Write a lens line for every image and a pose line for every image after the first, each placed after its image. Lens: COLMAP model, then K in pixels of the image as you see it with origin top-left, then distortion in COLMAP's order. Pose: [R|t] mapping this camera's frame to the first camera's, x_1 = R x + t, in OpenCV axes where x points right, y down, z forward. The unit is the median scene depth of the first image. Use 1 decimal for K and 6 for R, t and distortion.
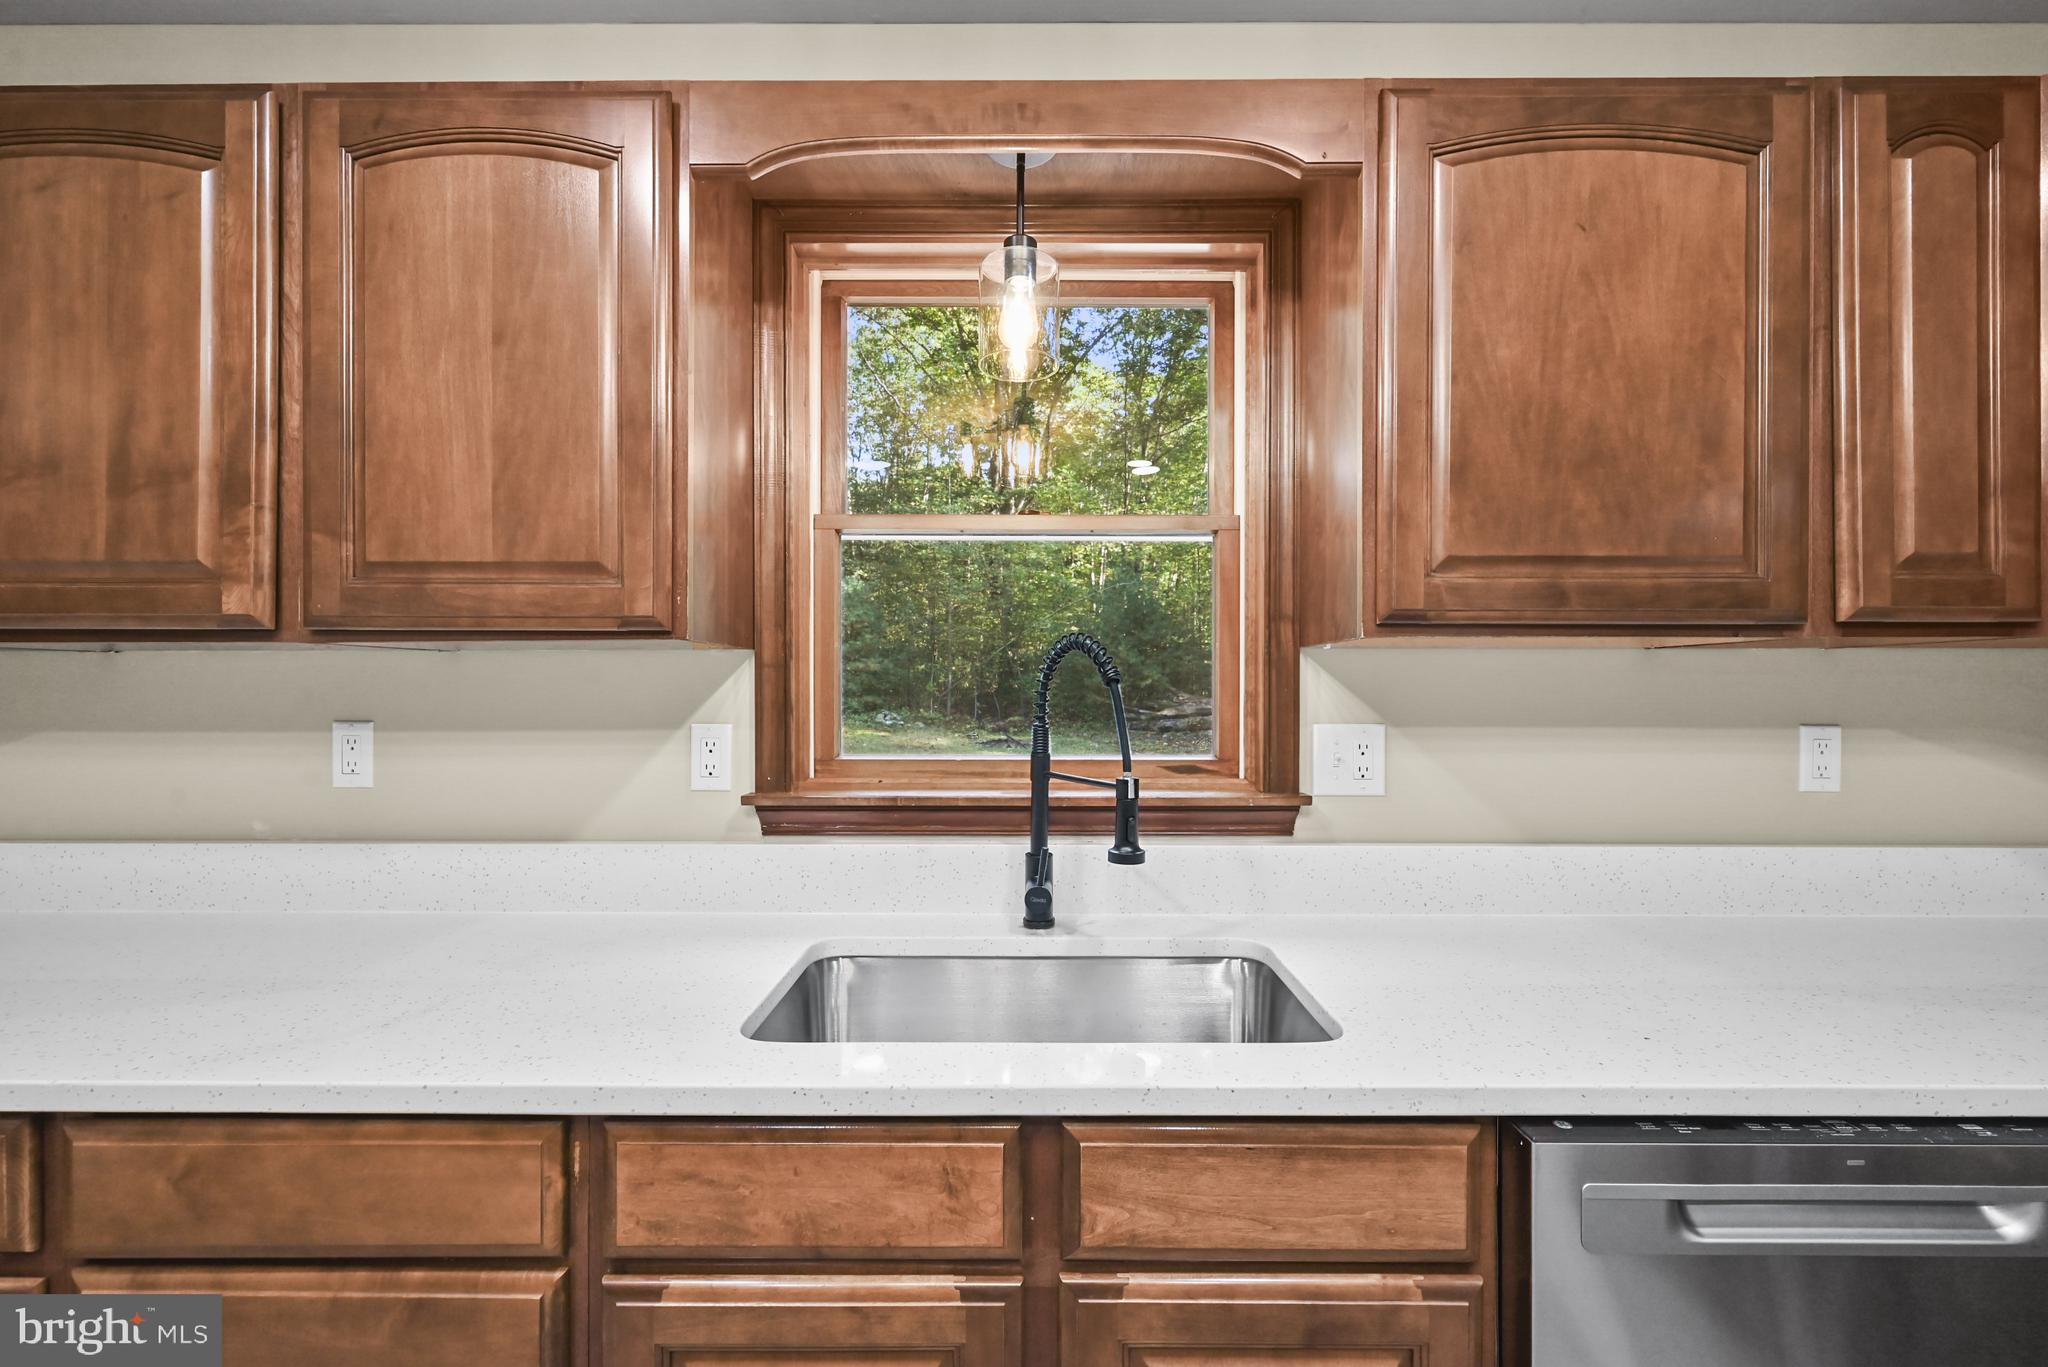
lens RADIAL K [[840.7, 0, 1027.1], [0, 840.7, 695.3], [0, 0, 1]] dist [-0.001026, -0.000137]
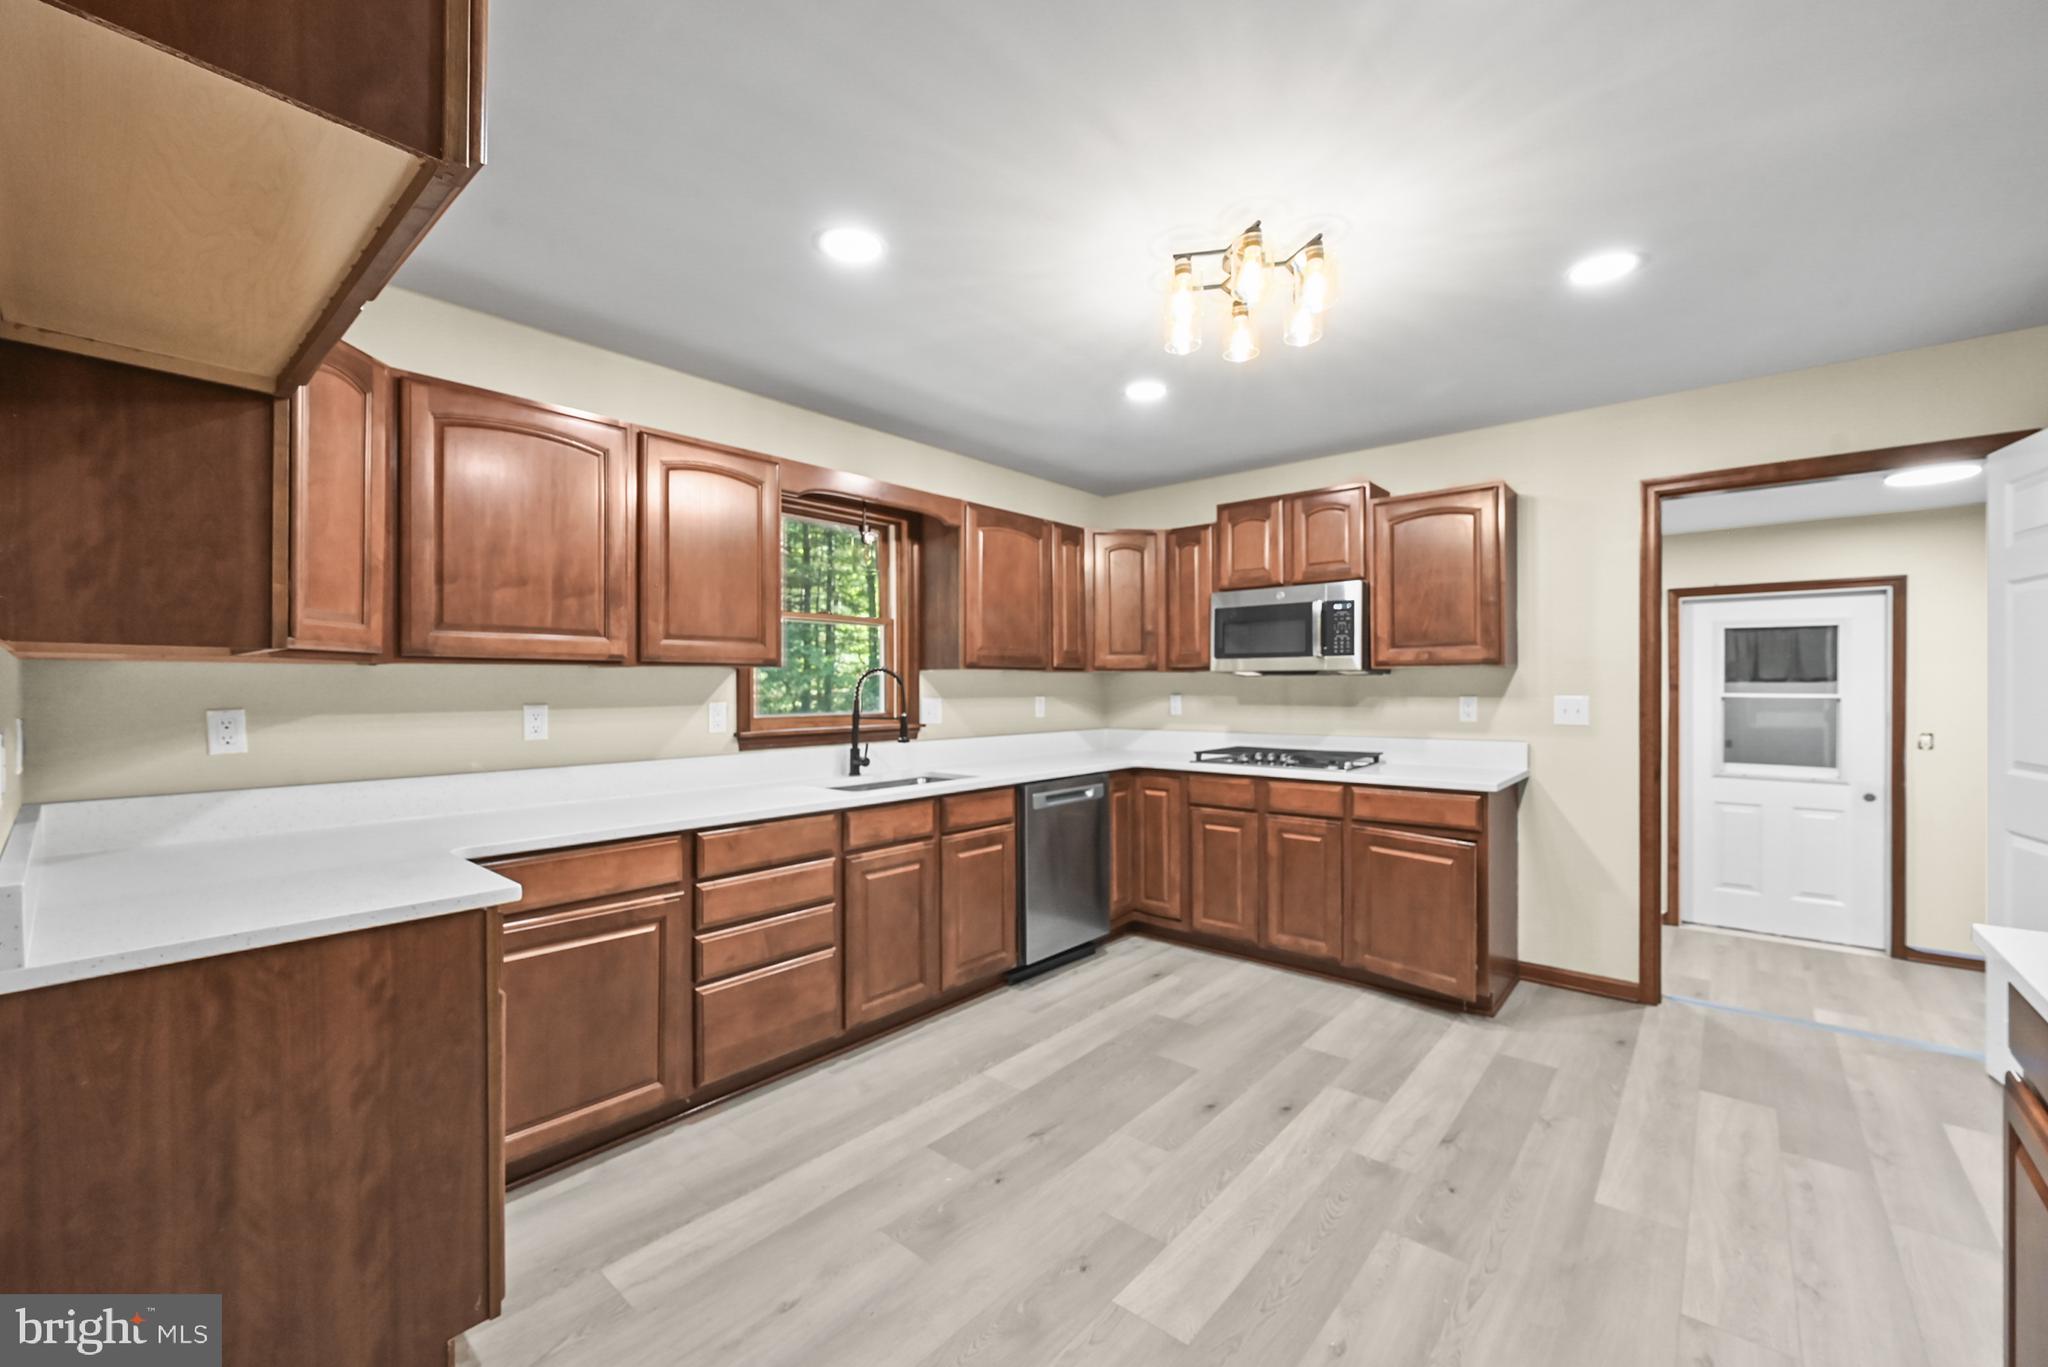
lens RADIAL K [[827.9, 0, 1024.0], [0, 827.9, 683.5], [0, 0, 1]] dist [0.000903, 0.000083]
pose [[0.651313, -0.002113, 0.758806, -1.915032], [0.005832, 0.999981, -0.002221, -0.006105], [-0.758787, 0.005872, 0.651313, -1.301285]]
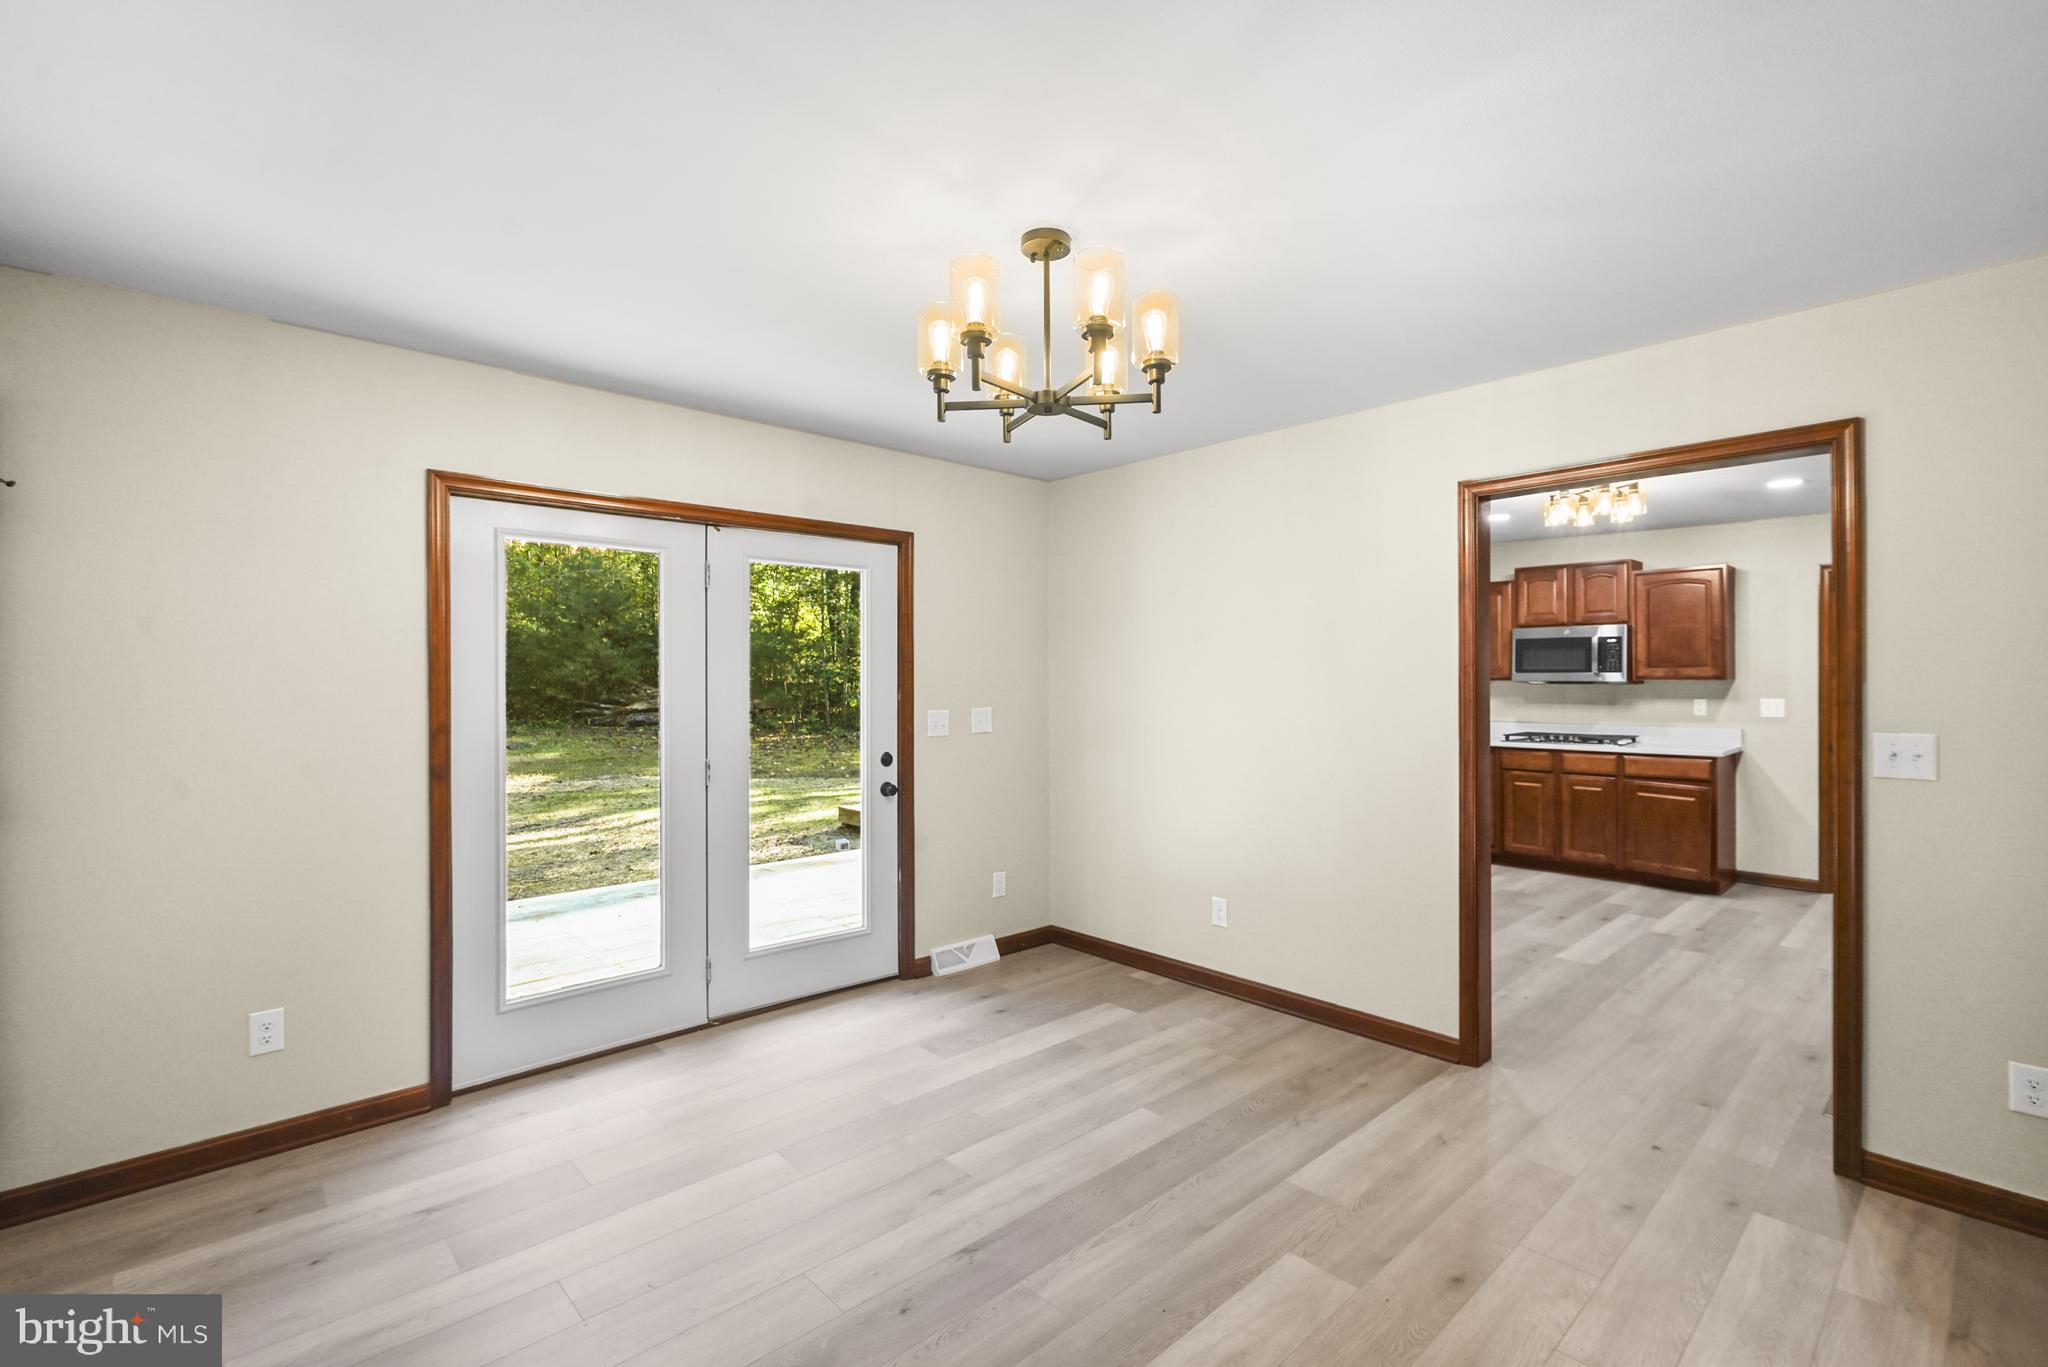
lens RADIAL K [[924.3, 0, 1036.6], [0, 924.3, 675.4], [0, 0, 1]] dist [0.009117, -0.000340]
pose [[0.724855, -0.000150, 0.688901, -5.073760], [0.004253, 0.999982, -0.004257, -0.087163], [-0.688888, 0.006016, 0.724842, -1.808178]]
